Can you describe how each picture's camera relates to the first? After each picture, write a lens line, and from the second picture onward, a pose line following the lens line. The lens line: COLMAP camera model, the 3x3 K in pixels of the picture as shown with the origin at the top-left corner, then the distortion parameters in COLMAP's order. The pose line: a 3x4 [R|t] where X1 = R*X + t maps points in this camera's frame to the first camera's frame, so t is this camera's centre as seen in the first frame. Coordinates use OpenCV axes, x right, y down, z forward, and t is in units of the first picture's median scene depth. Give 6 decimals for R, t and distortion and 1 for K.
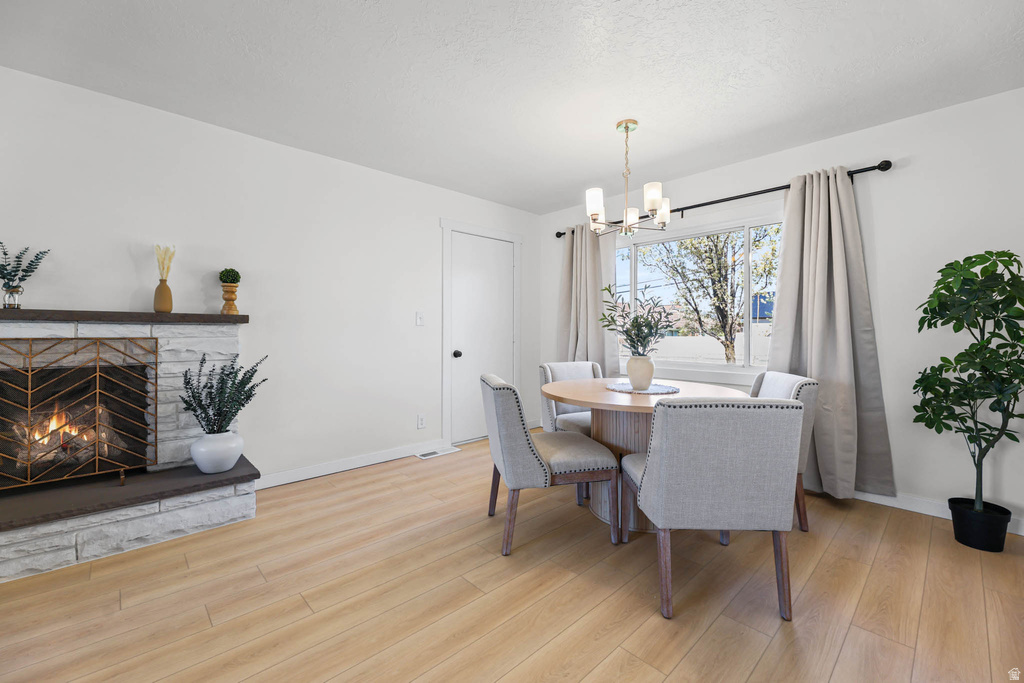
lens RADIAL K [[446.7, 0, 504.6], [0, 446.7, 328.7], [0, 0, 1]] dist [-0.002577, -0.000688]
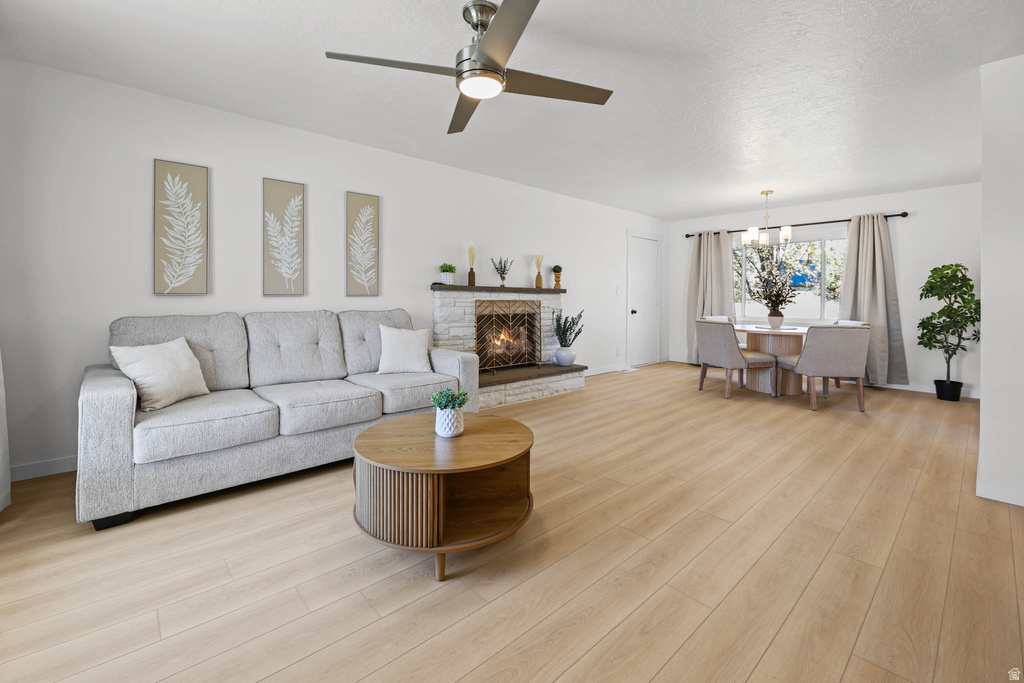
lens RADIAL K [[441.5, 0, 501.0], [0, 441.5, 296.6], [0, 0, 1]] dist [-0.001947, -0.000797]
pose [[0.999312, 0.006640, -0.036485, -0.903699], [-0.006477, 0.999969, 0.004577, -0.005506], [0.036514, -0.004338, 0.999324, -1.070026]]
